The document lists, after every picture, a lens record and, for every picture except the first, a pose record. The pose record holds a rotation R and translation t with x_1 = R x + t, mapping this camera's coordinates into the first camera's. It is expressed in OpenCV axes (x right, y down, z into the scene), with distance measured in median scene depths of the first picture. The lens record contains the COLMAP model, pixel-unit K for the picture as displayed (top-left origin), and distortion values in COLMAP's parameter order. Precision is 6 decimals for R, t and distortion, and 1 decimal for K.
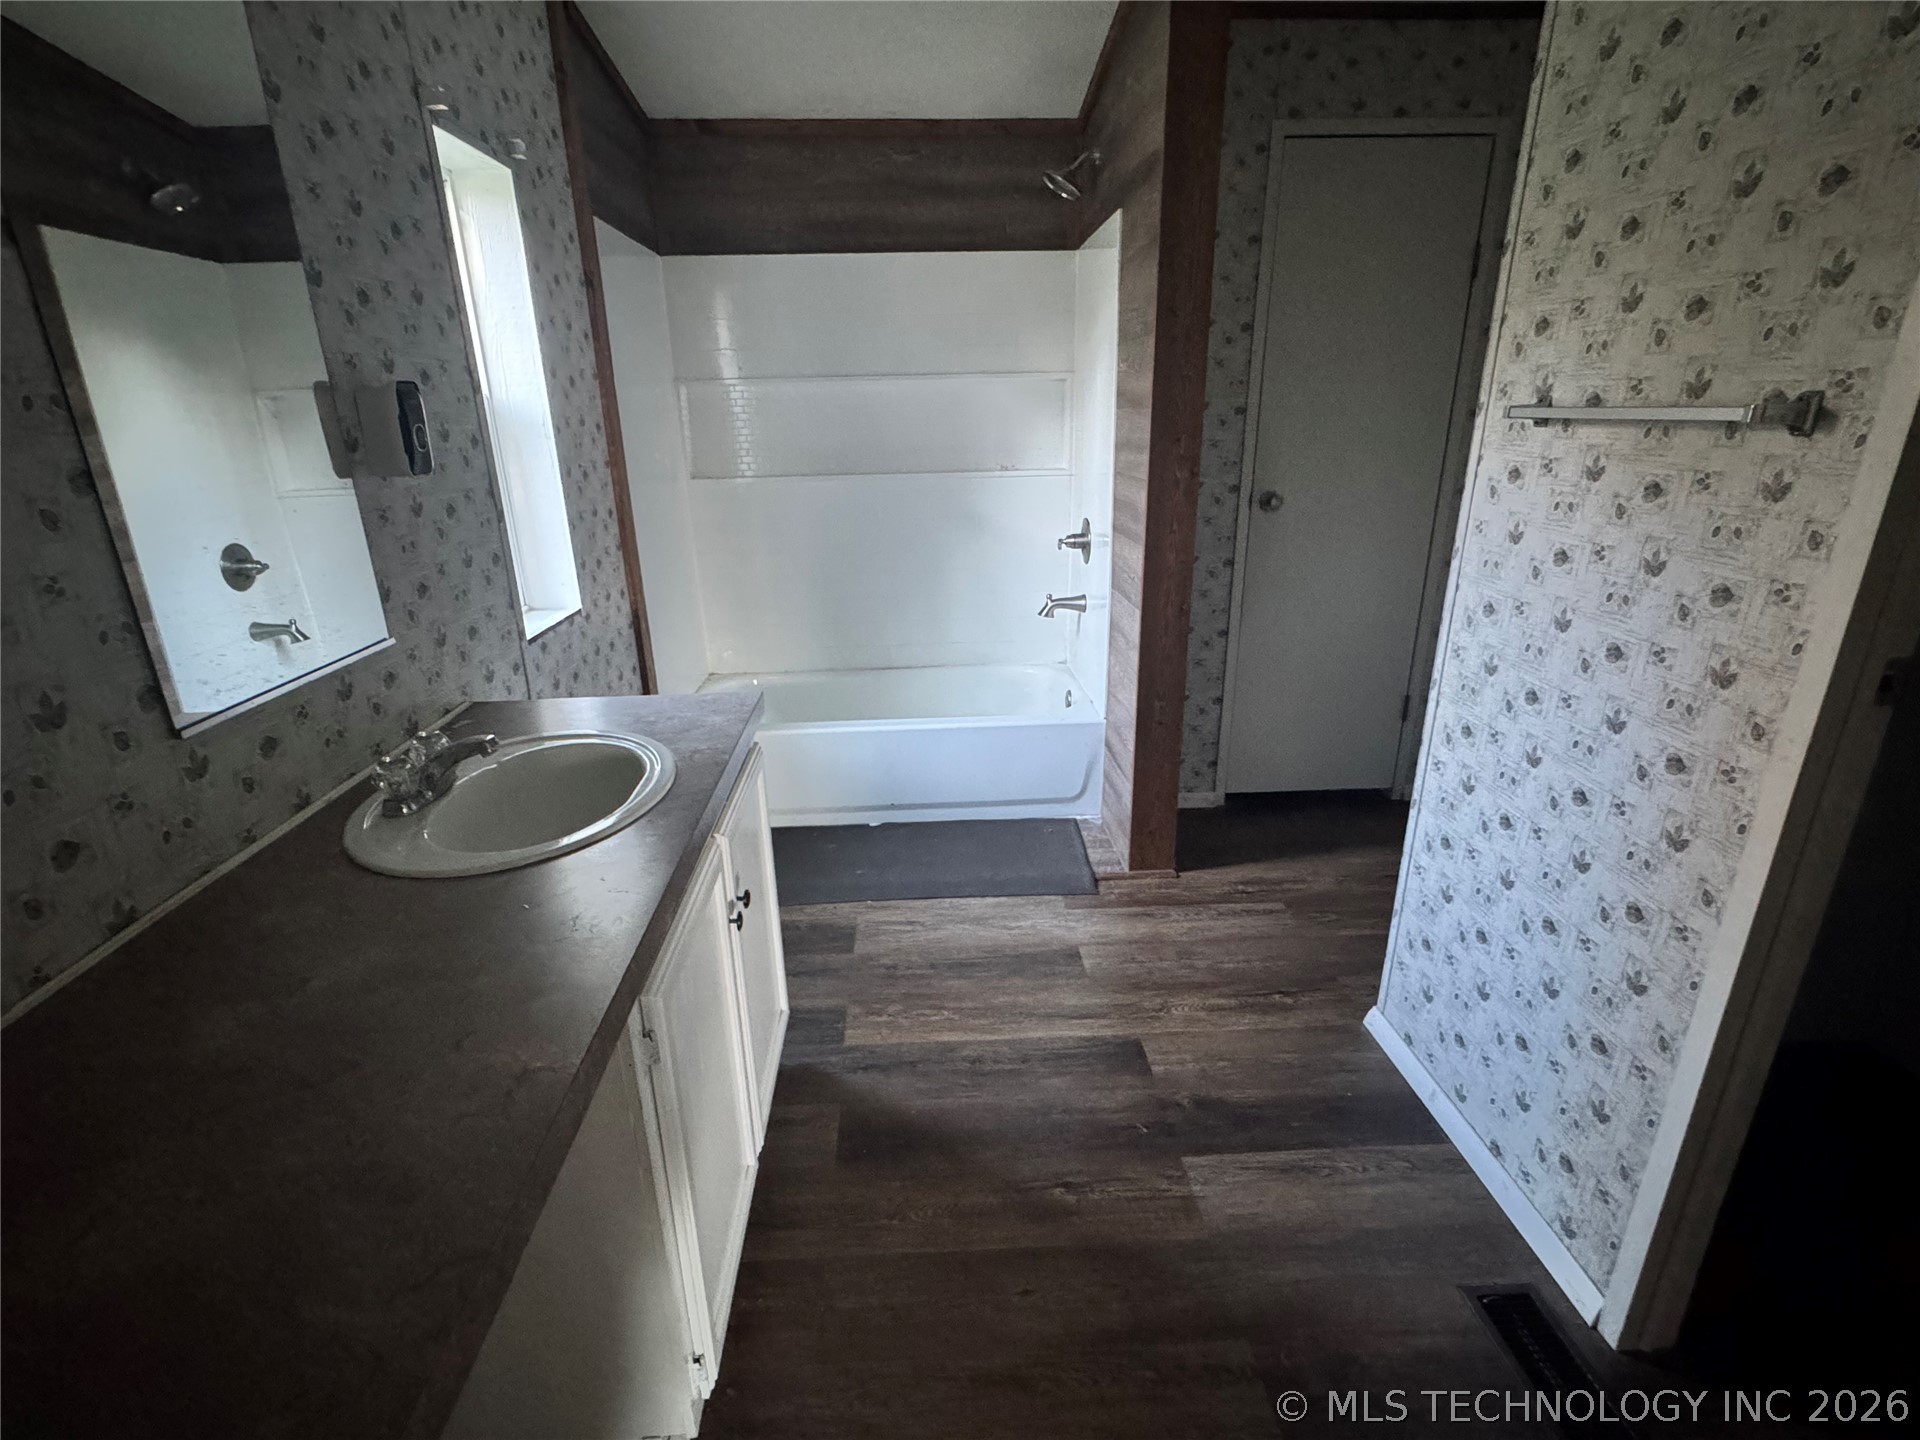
lens RADIAL K [[897.1, 0, 953.7], [0, 897.1, 721.4], [0, 0, 1]] dist [-0.004867, -0.000777]
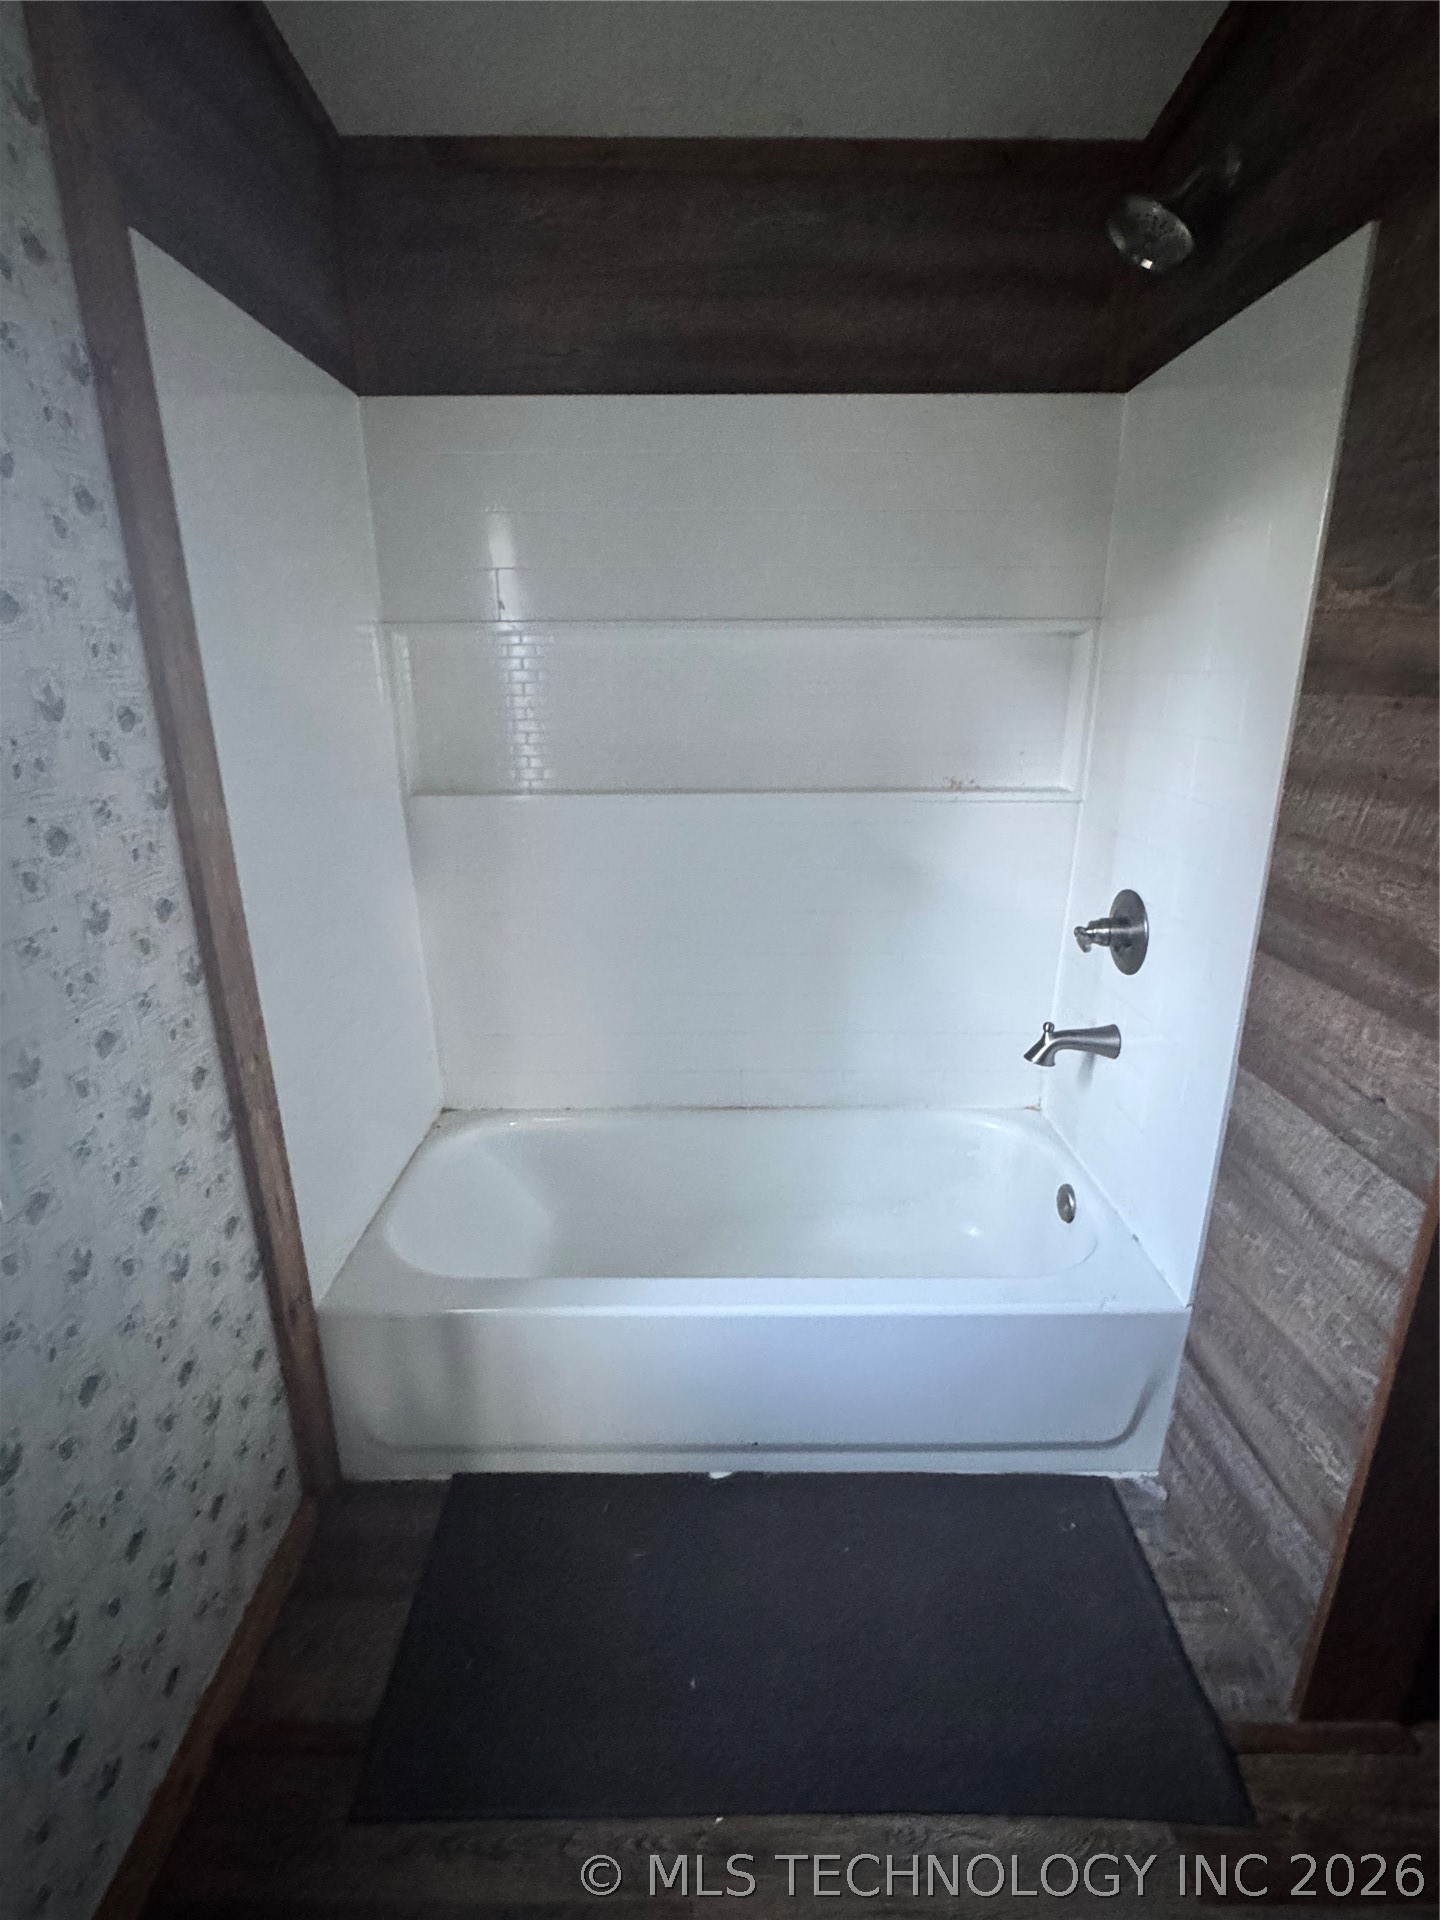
lens RADIAL K [[897.1, 0, 724.1], [0, 897.1, 958.1], [0, 0, 1]] dist [-0.004867, -0.000777]
pose [[0.998794, 0.028520, -0.039968, -0.071277], [-0.029511, 0.999266, -0.024430, -0.167440], [0.039242, 0.025580, 0.998902, 0.463489]]
